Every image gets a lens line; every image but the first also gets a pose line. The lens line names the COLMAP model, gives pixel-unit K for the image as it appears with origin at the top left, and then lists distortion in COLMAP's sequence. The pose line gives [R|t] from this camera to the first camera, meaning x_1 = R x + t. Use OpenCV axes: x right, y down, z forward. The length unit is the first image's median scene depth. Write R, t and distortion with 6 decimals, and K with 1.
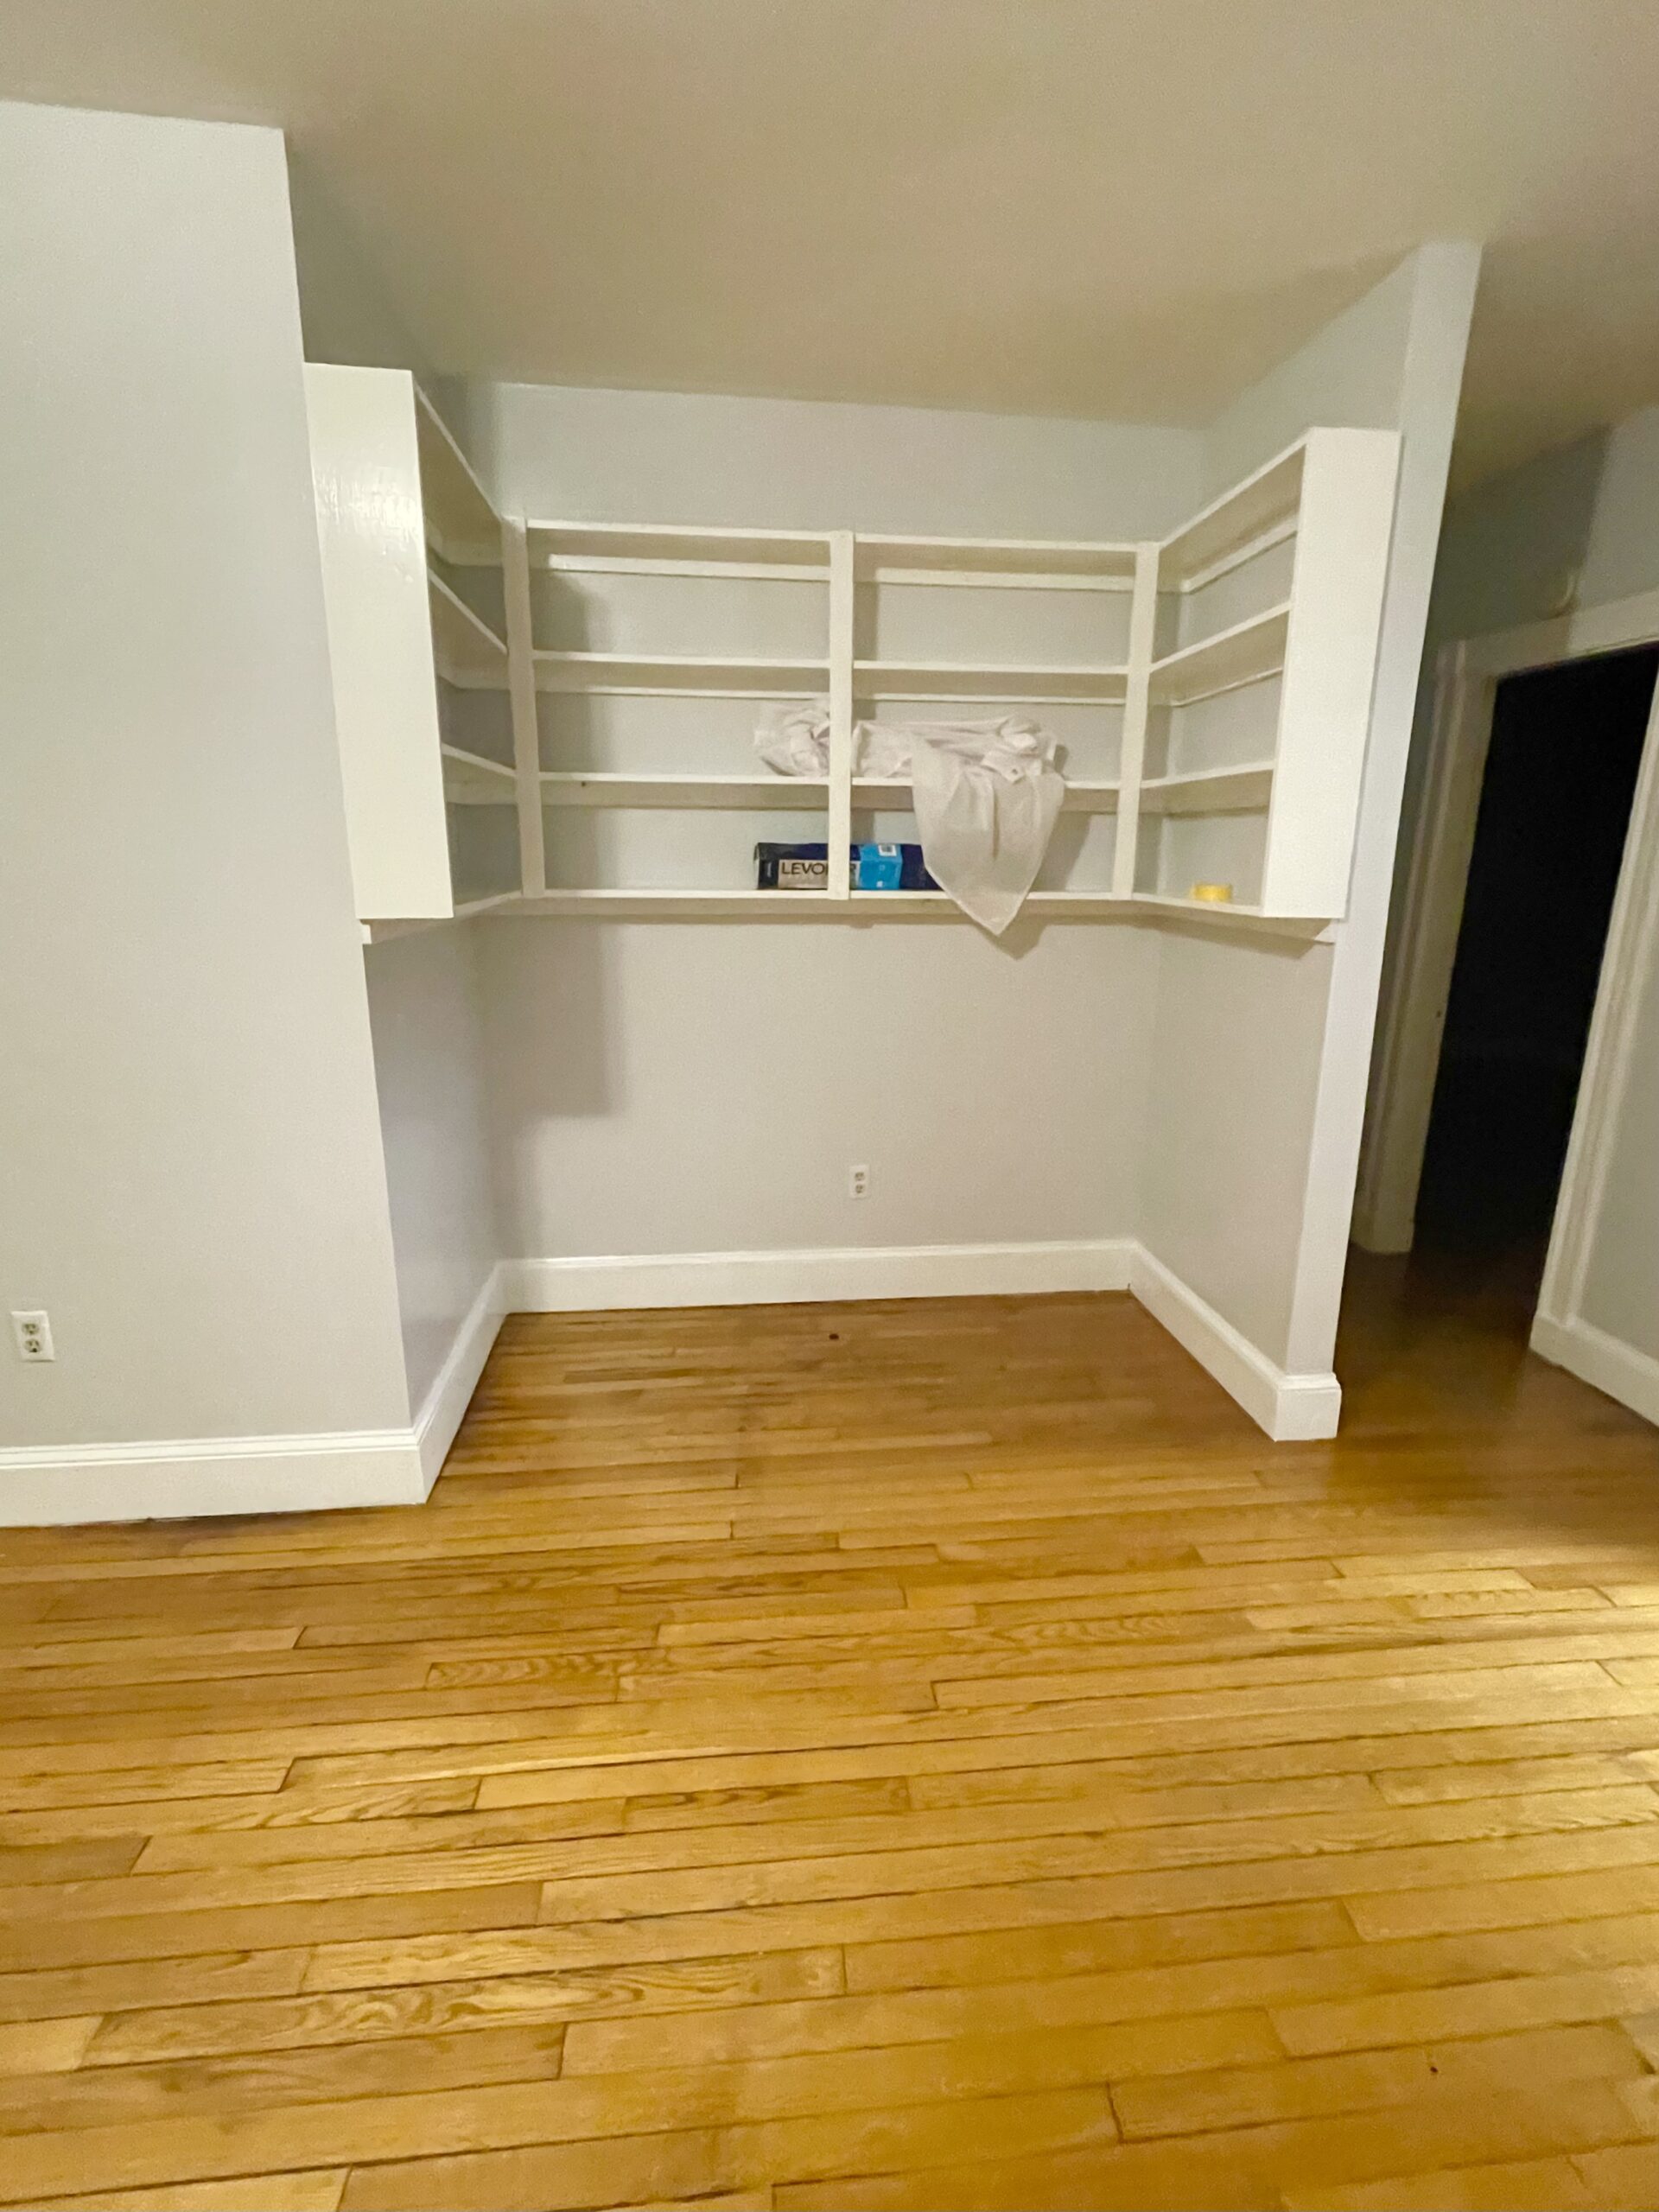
lens RADIAL K [[1016.2, 0, 829.5], [0, 1016.2, 1106.0], [0, 0, 1]] dist [-0.002016, 0.000229]
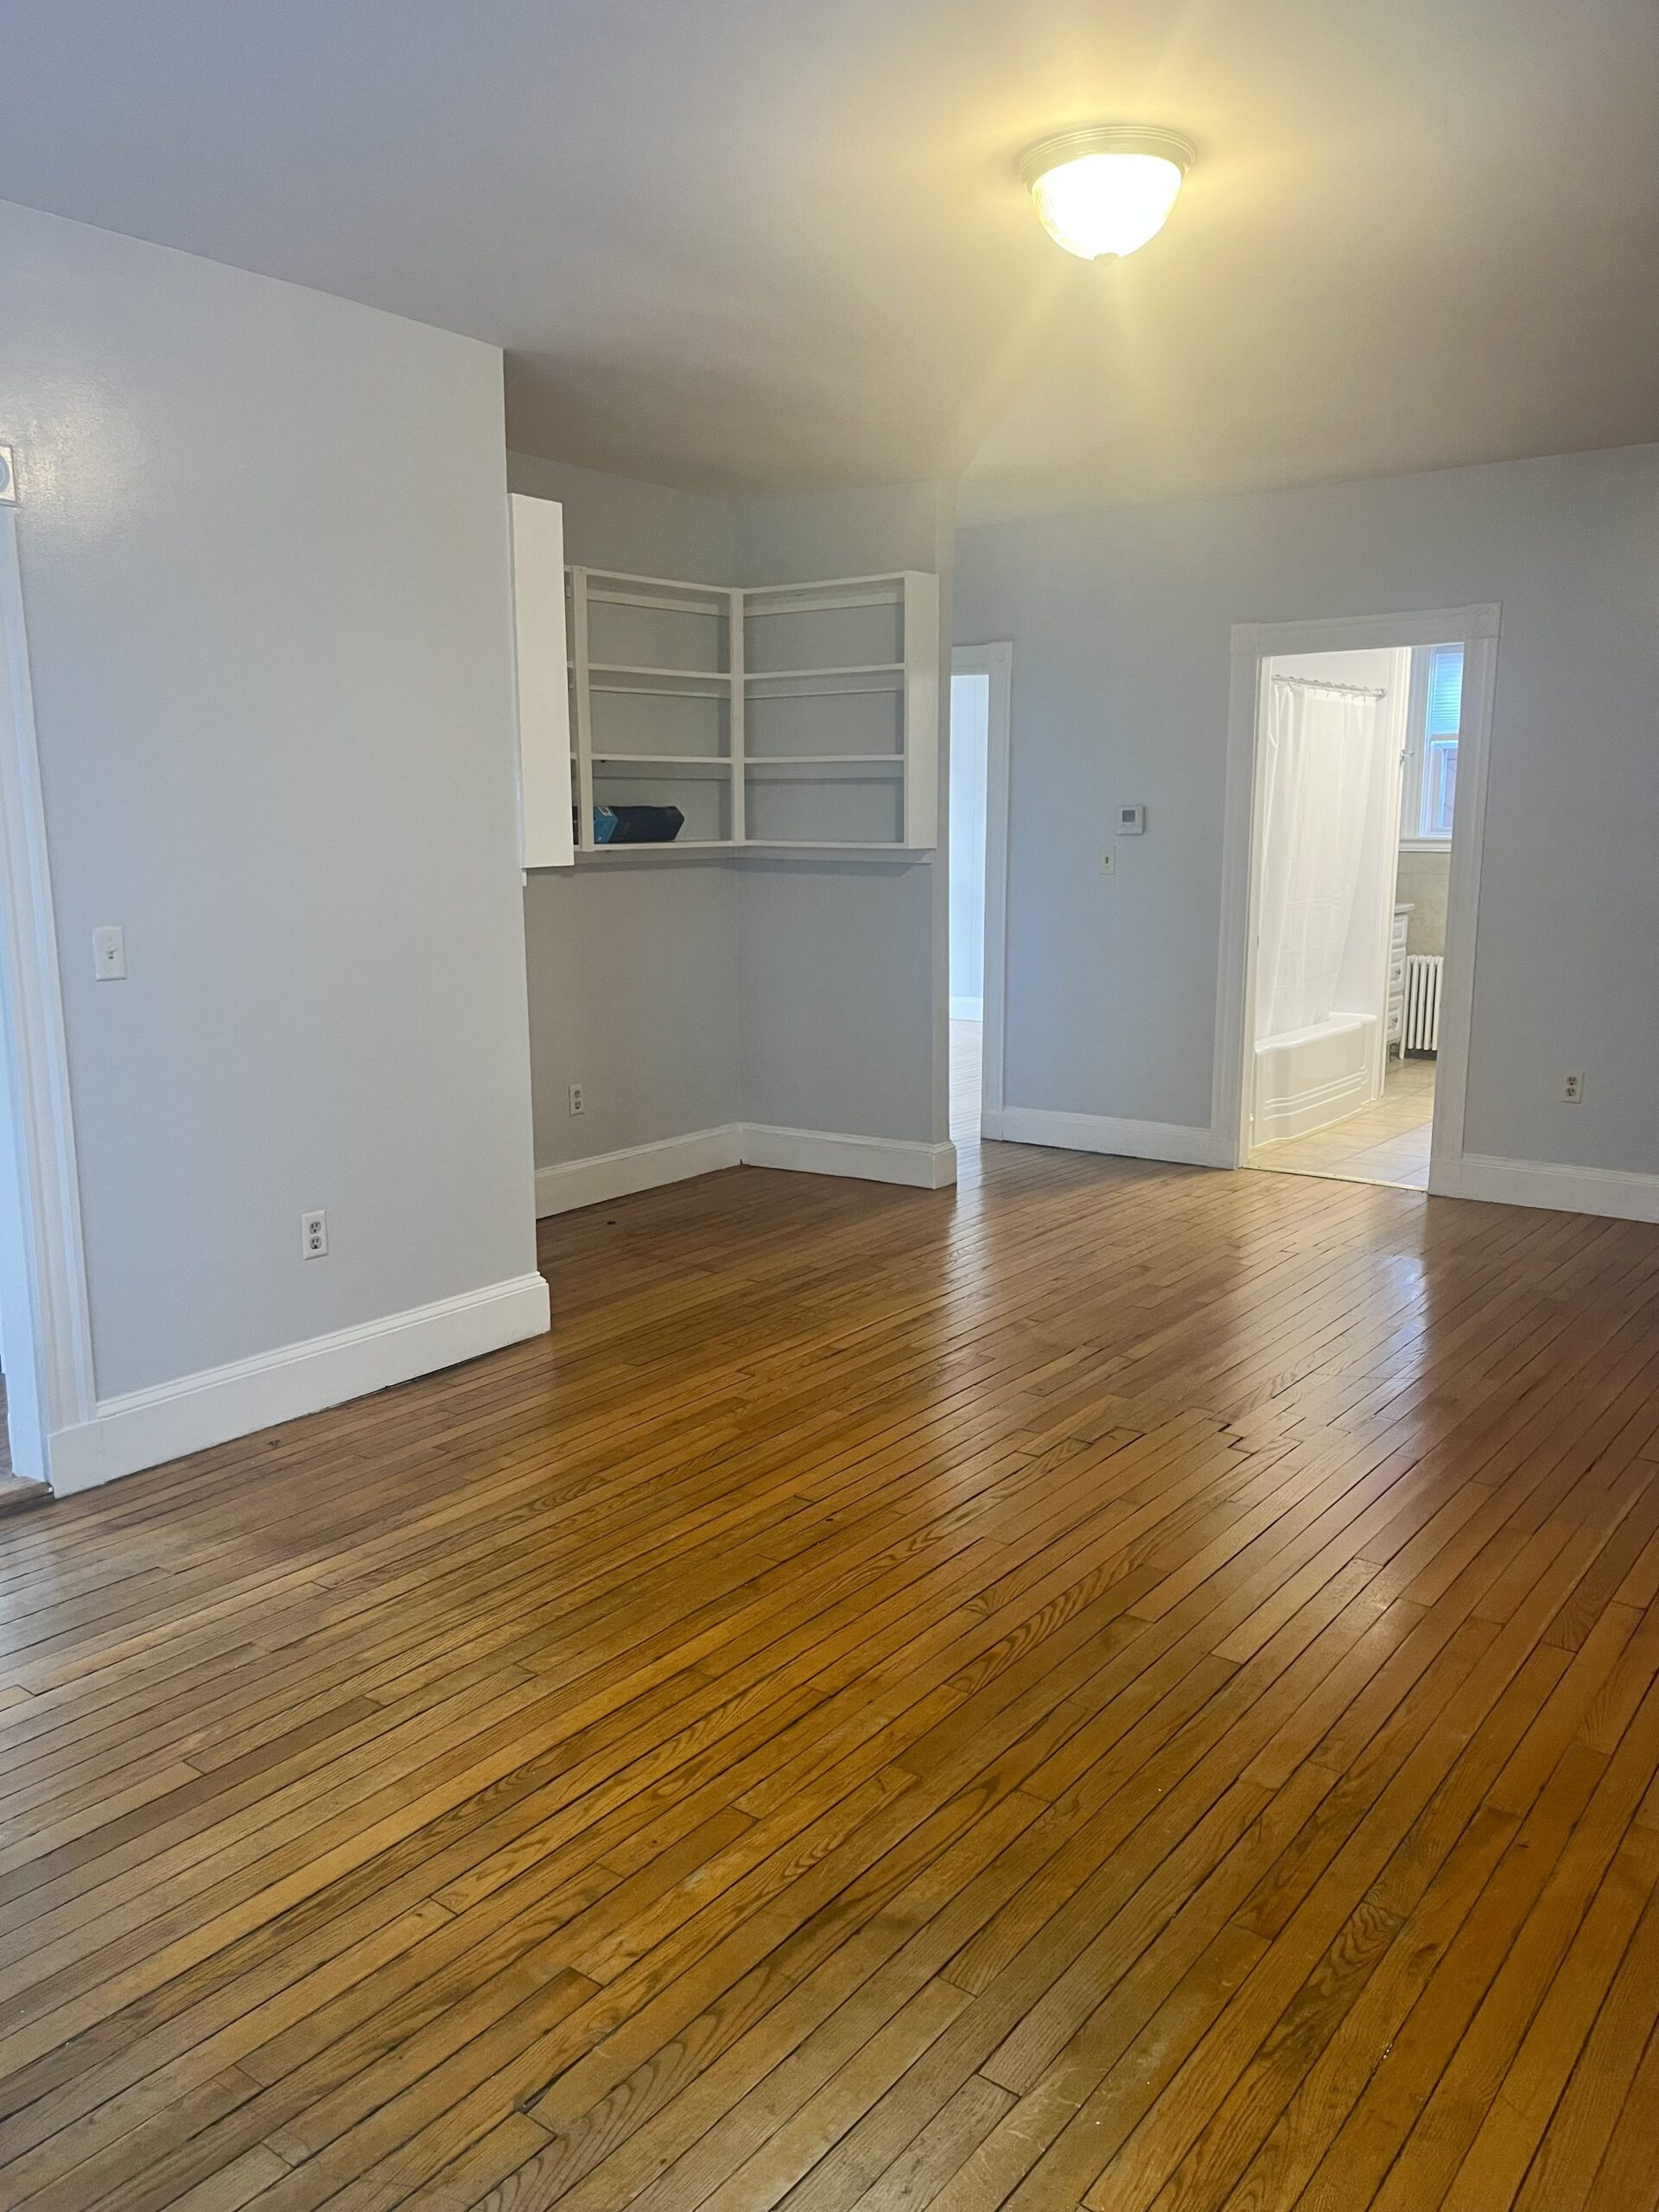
lens RADIAL K [[1641.4, 0, 829.5], [0, 1641.4, 1106.0], [0, 0, 1]] dist [0.082468, -0.130726]
pose [[0.680677, -0.142856, 0.718520, -1.559458], [0.185690, 0.982417, 0.019414, 0.140858], [-0.708659, 0.120208, 0.695235, -0.680131]]
